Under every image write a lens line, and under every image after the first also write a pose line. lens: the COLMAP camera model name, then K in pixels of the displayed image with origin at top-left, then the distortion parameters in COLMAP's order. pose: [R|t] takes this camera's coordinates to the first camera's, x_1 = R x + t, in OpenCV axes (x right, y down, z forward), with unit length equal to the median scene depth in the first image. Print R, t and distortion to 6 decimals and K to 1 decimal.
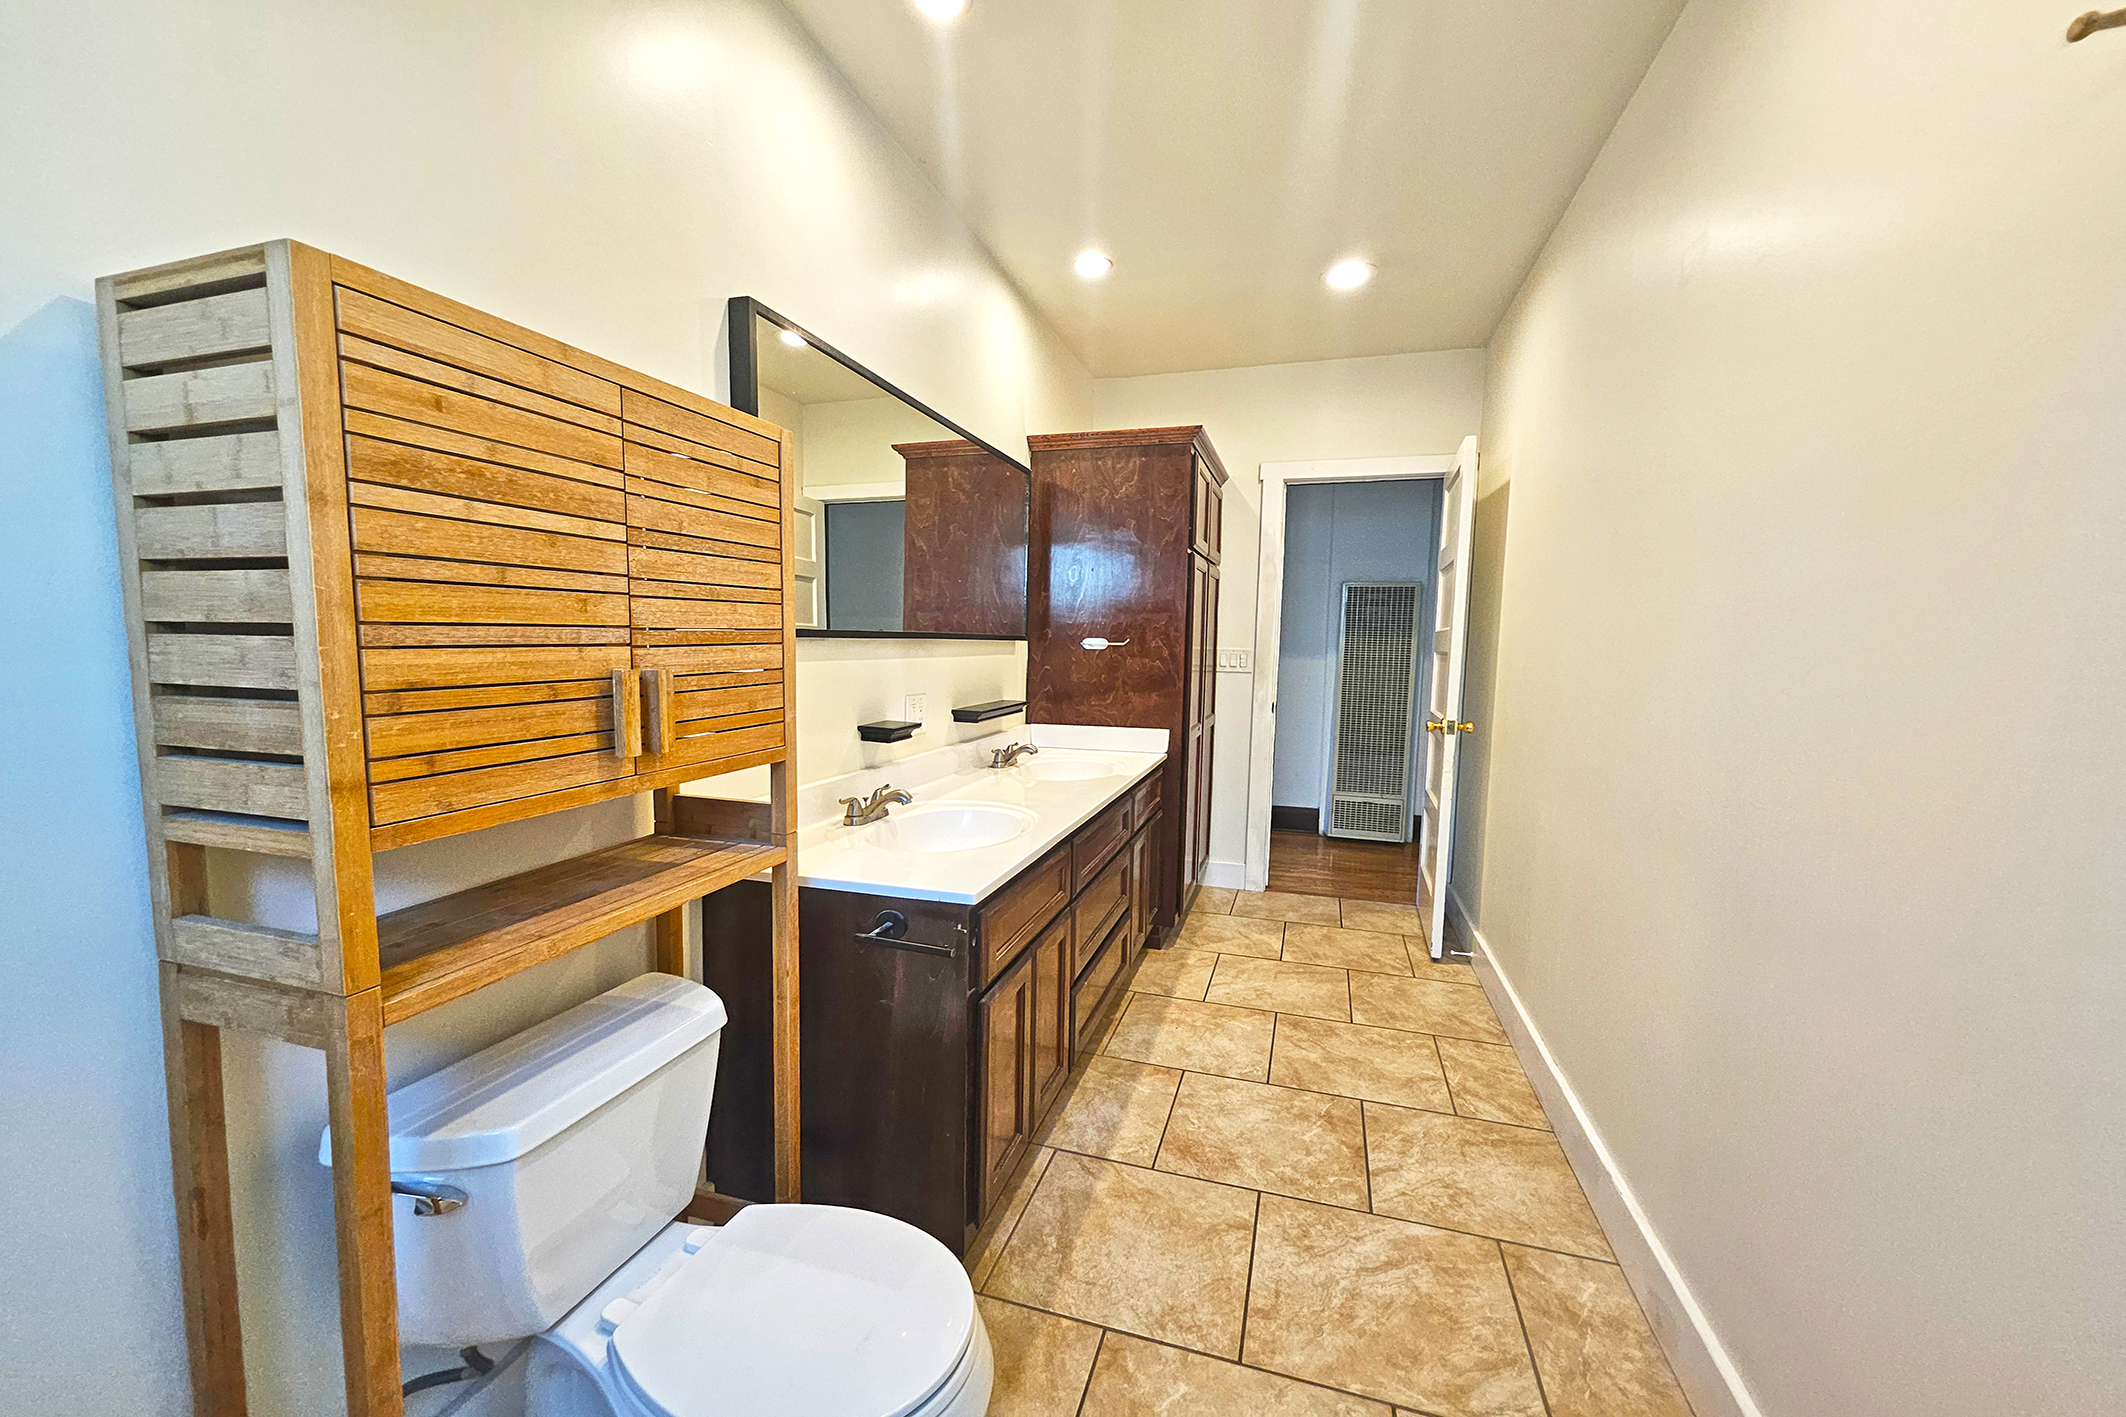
lens RADIAL K [[833.1, 0, 1049.7], [0, 833.1, 714.2], [0, 0, 1]] dist [0.001812, -0.000370]
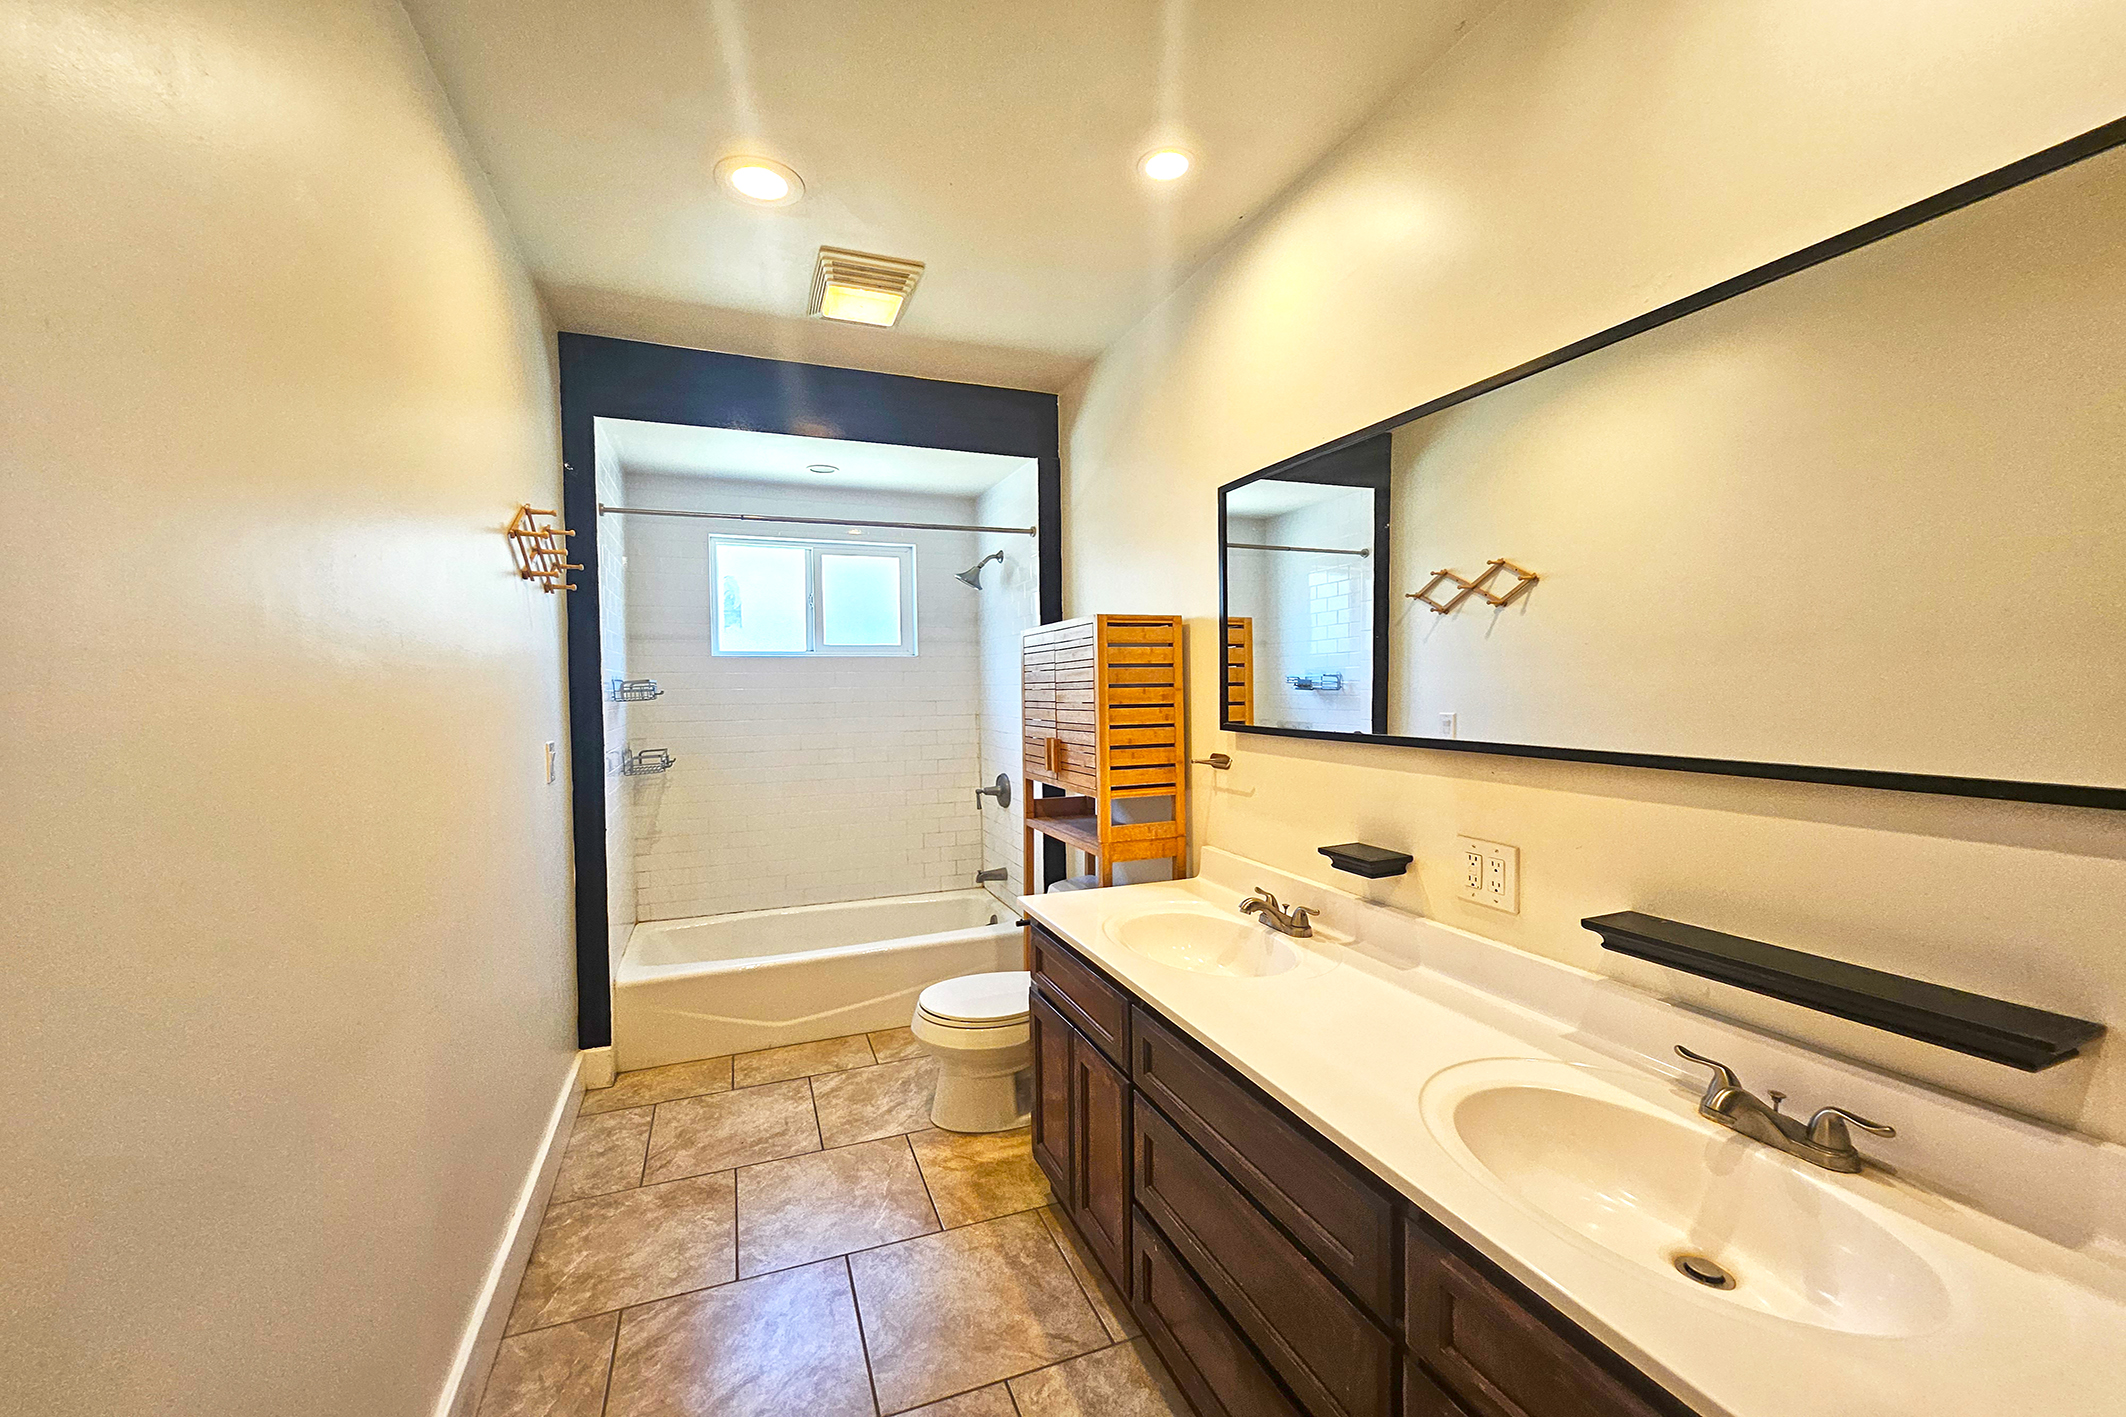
lens RADIAL K [[833.1, 0, 1054.3], [0, 833.1, 699.6], [0, 0, 1]] dist [0.001812, -0.000370]
pose [[-0.775292, -0.001322, -0.631602, 0.716308], [-0.062784, 0.995206, 0.074985, -0.230193], [0.628475, 0.097789, -0.771658, 1.879684]]
